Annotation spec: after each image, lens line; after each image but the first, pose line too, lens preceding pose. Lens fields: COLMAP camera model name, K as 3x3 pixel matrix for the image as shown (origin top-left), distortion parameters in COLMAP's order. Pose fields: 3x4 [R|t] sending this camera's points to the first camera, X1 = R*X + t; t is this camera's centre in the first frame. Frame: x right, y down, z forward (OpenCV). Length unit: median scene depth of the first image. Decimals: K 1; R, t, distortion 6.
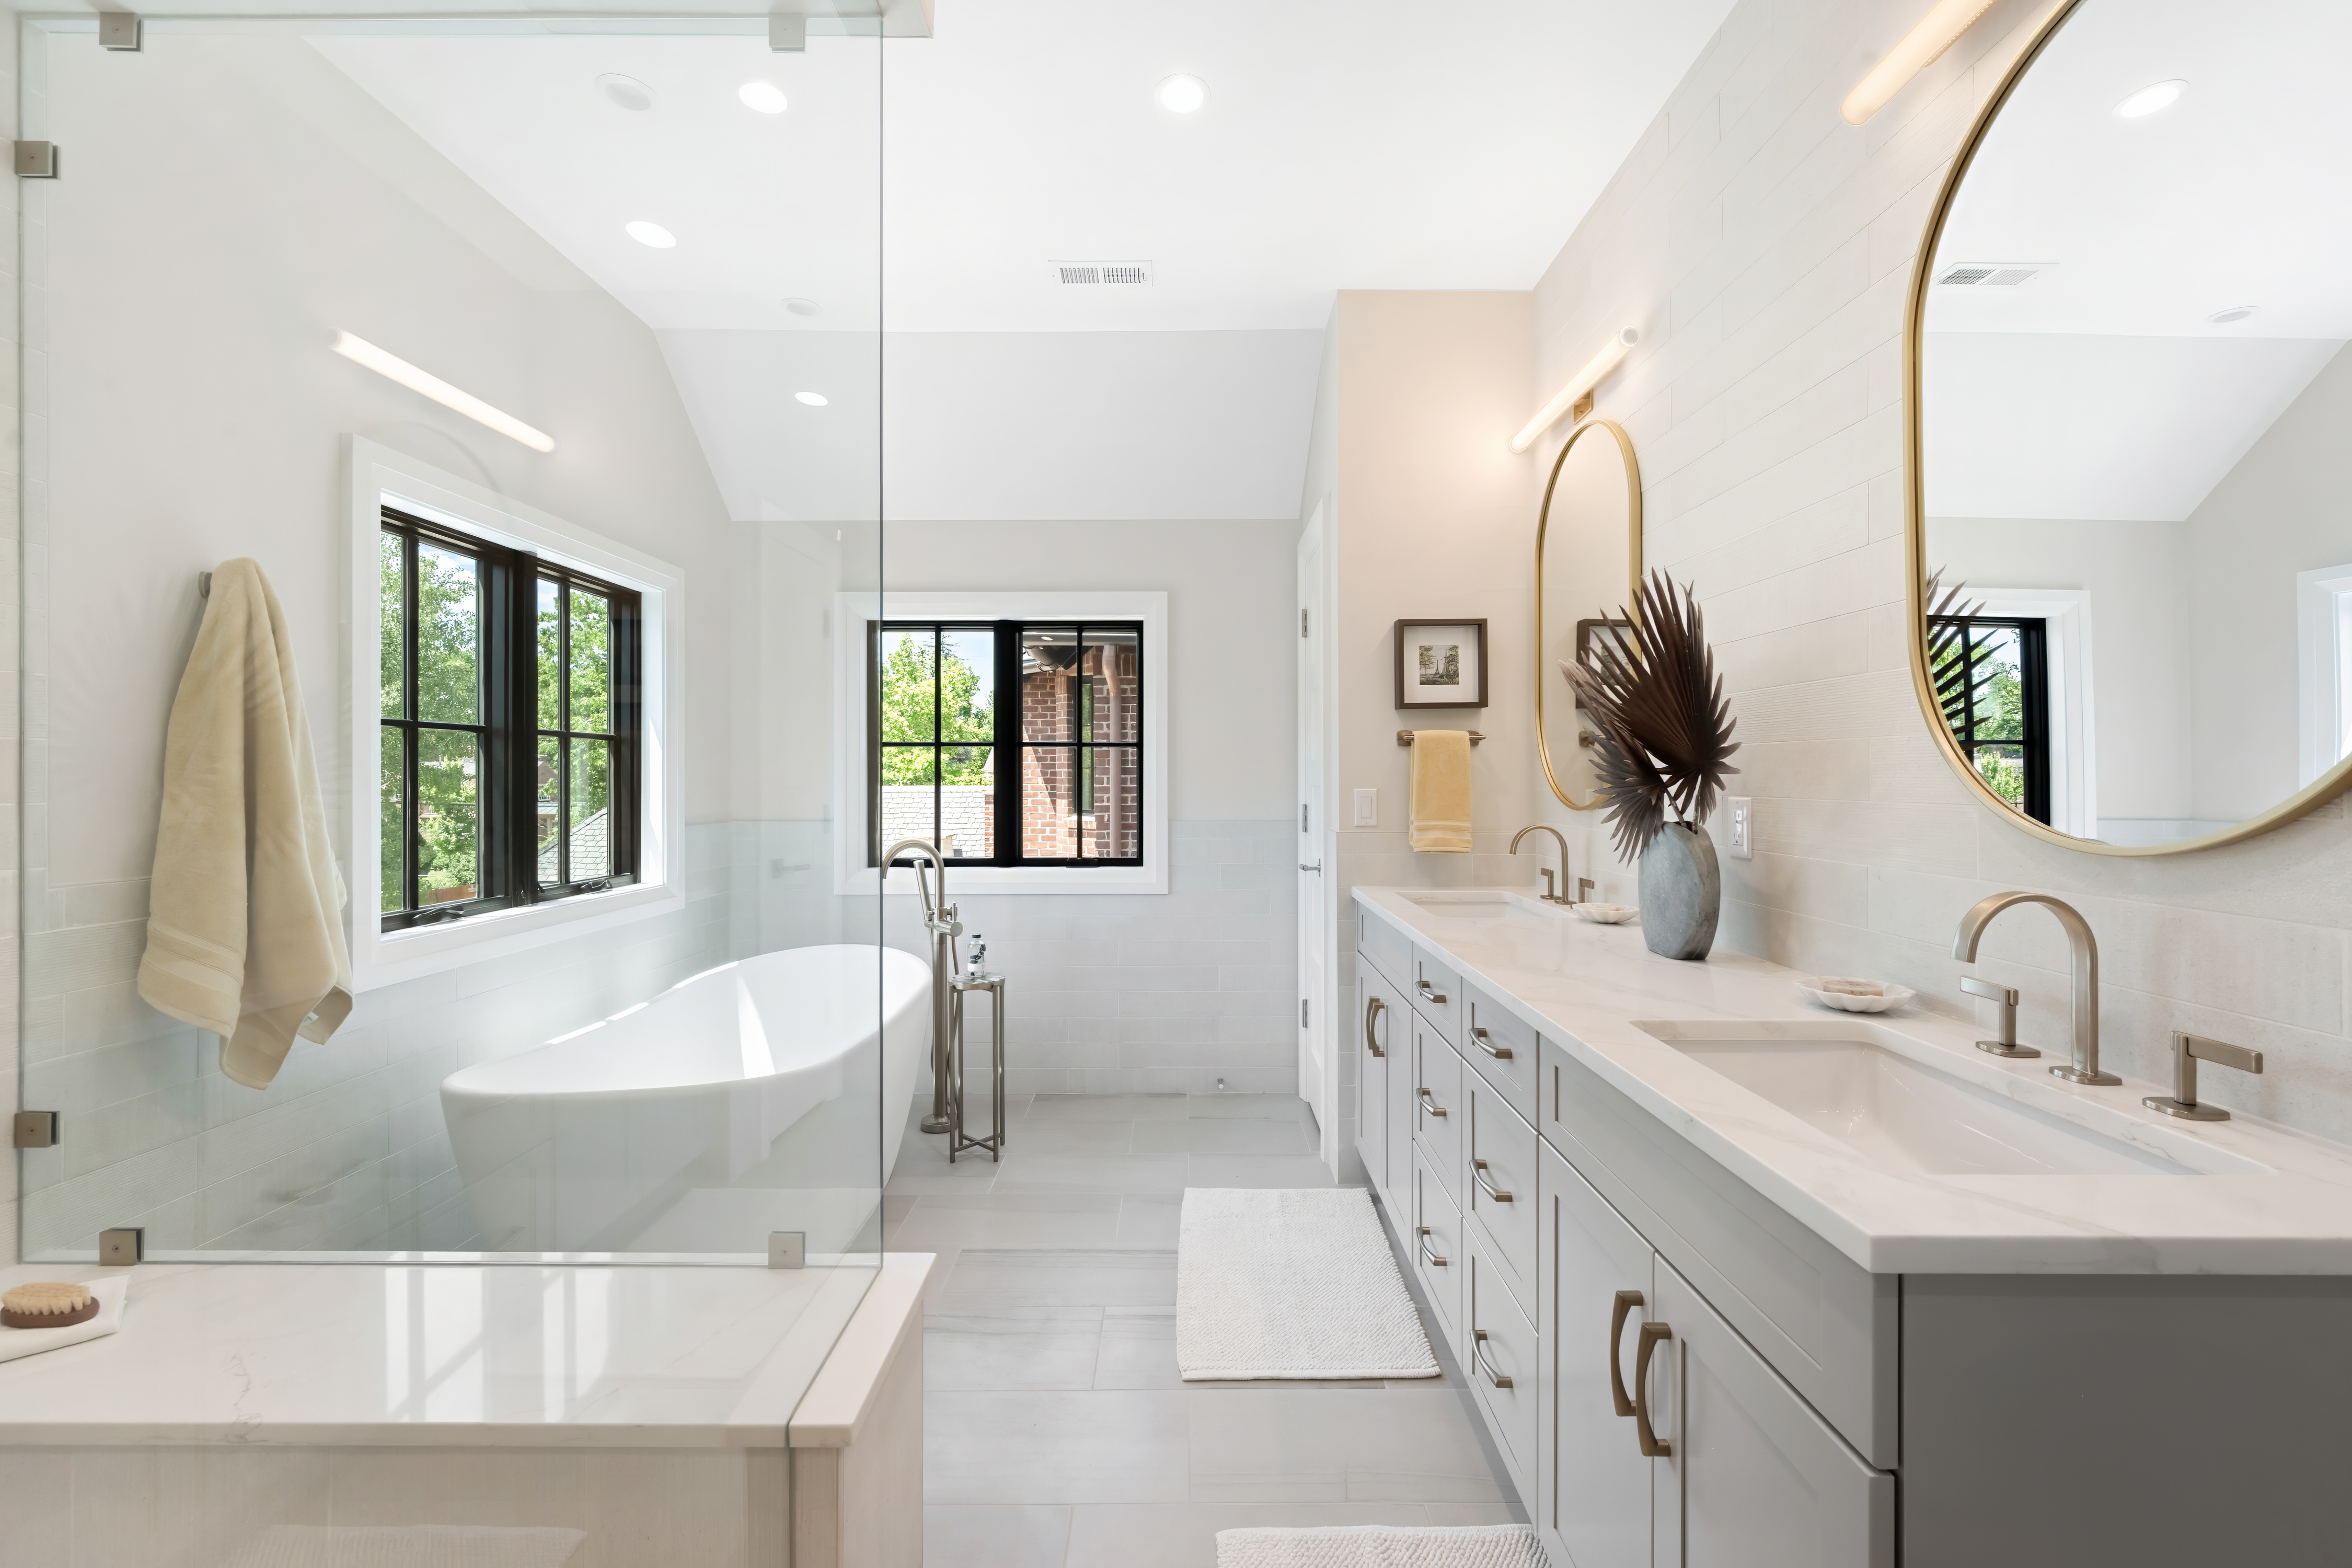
lens RADIAL K [[925.9, 0, 1185.0], [0, 925.9, 778.3], [0, 0, 1]] dist [-0.003727, -0.000768]
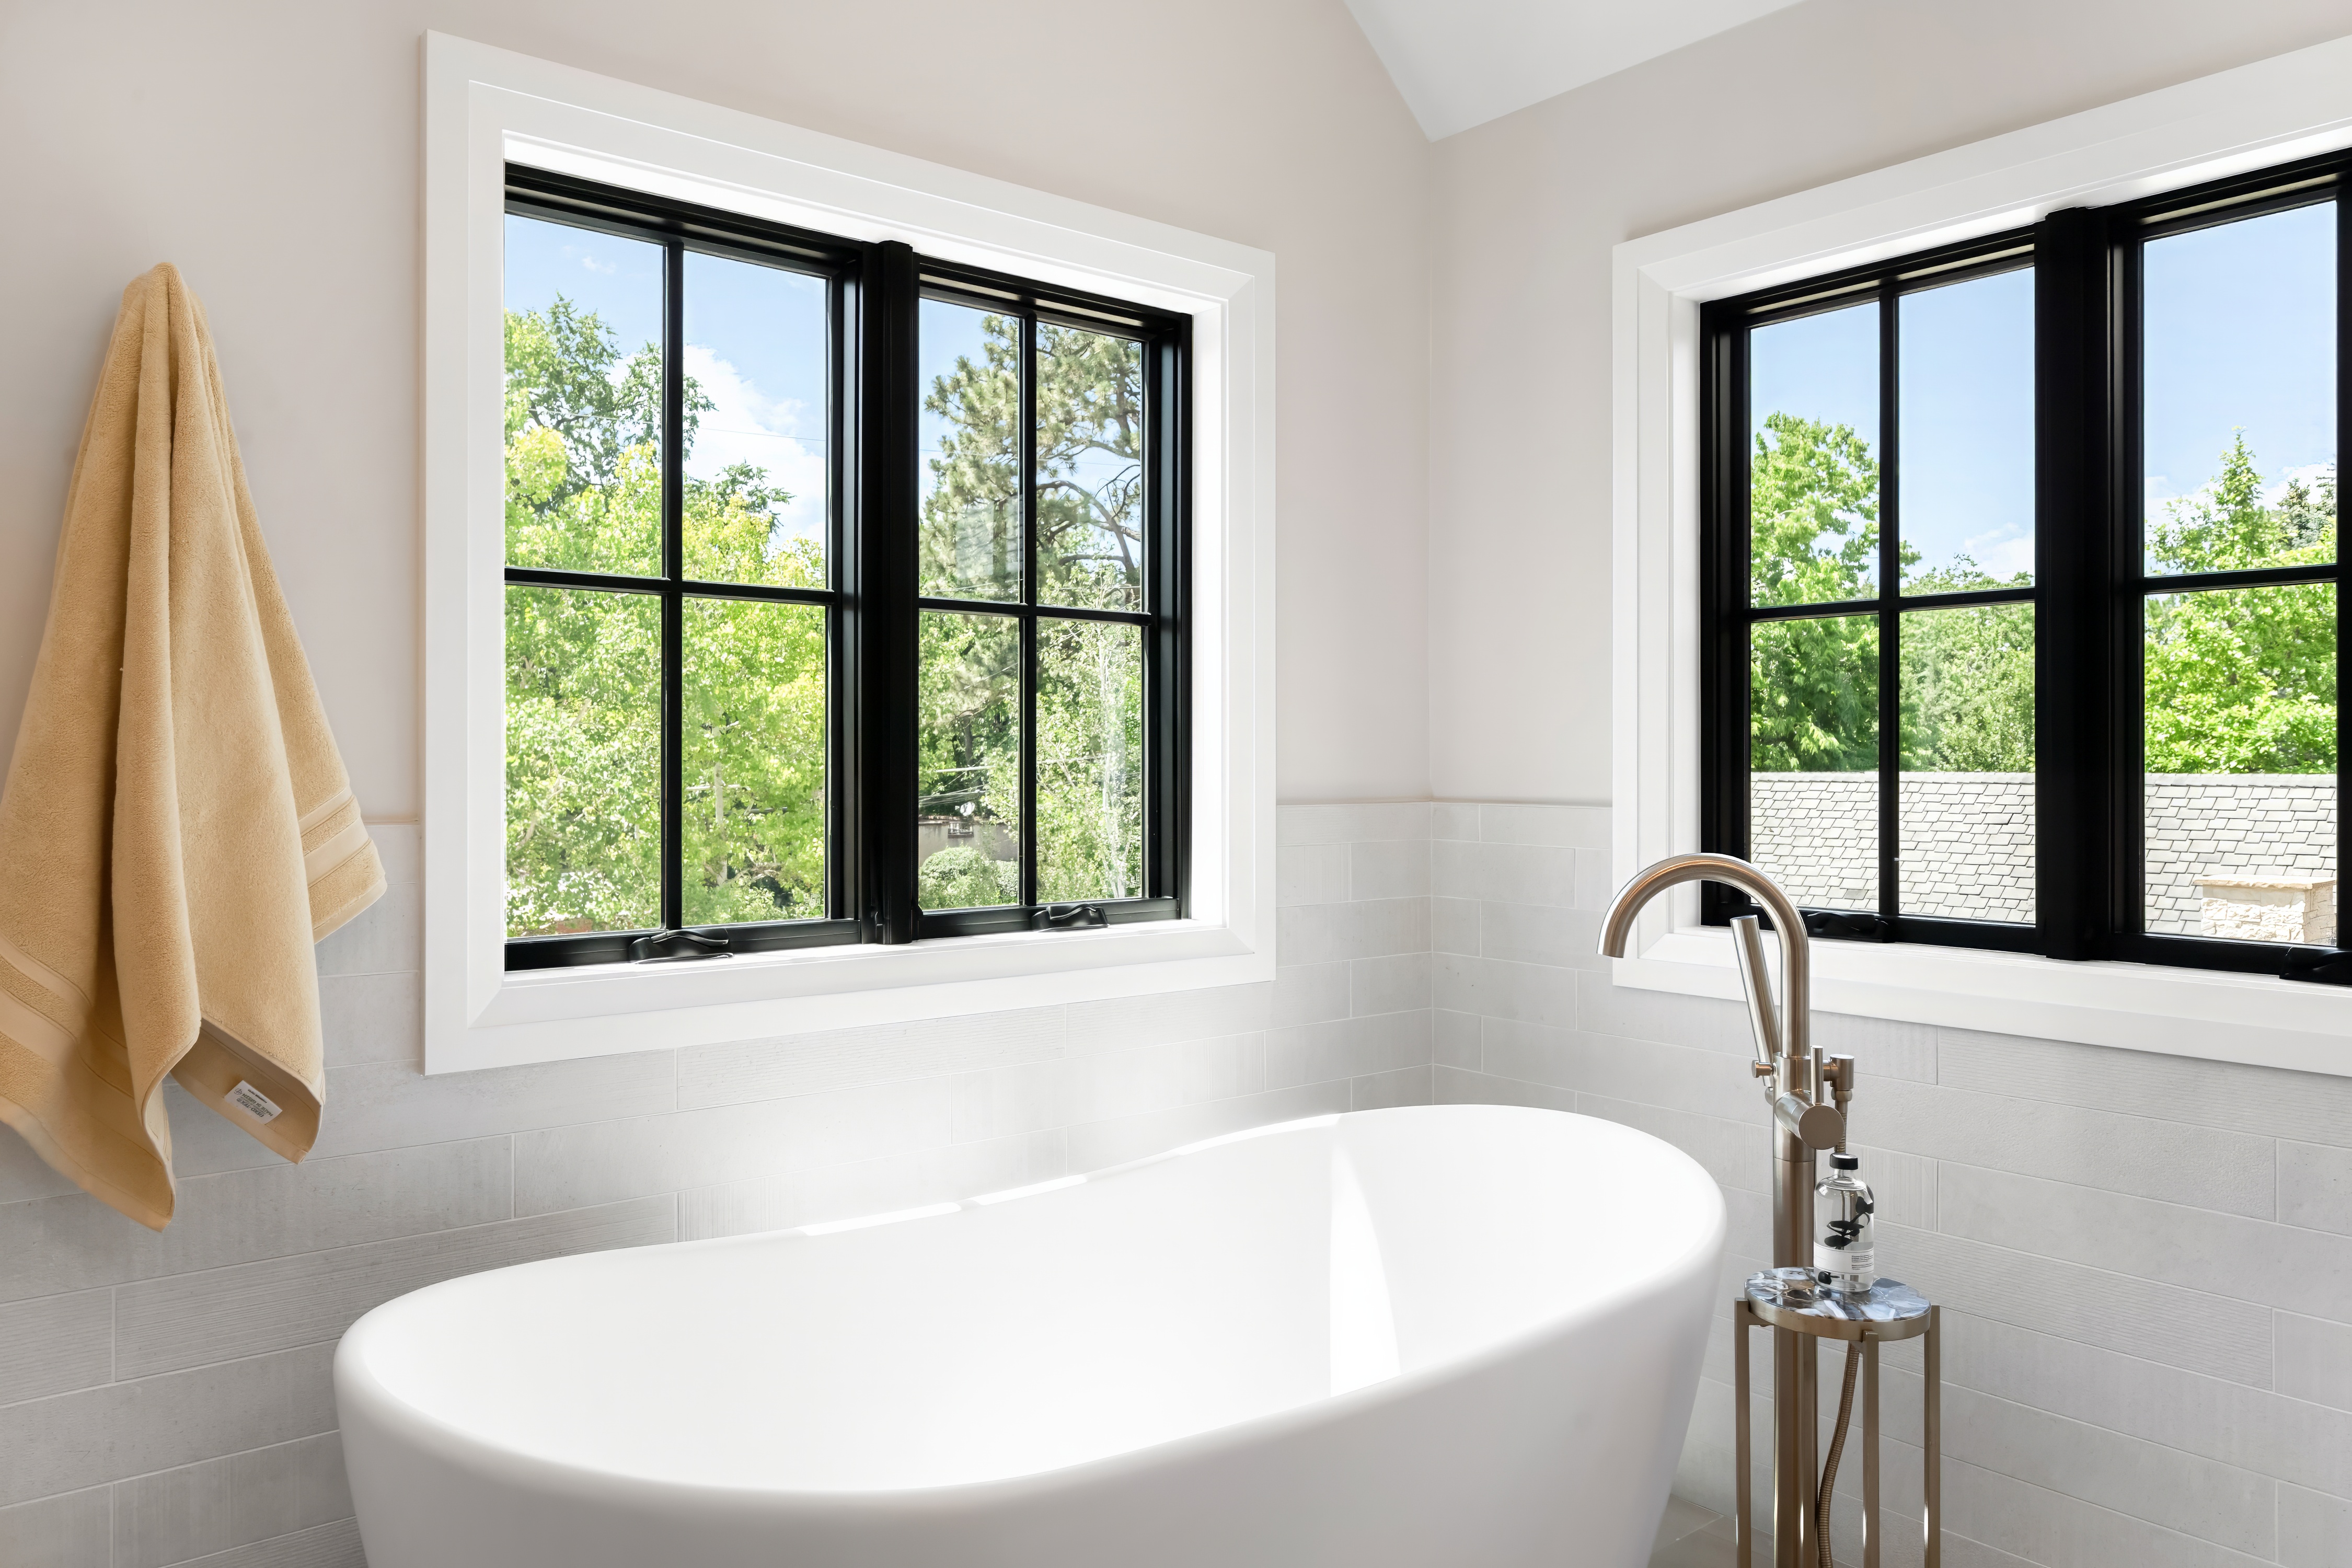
lens RADIAL K [[1669.8, 0, 1192.4], [0, 1669.8, 746.1], [0, 0, 1]] dist [0.005574, -0.002096]
pose [[0.636755, -0.007997, -0.771025, 0.087295], [-0.001877, 0.999927, -0.011922, 0.036346], [0.771064, 0.009039, 0.636693, 0.480285]]
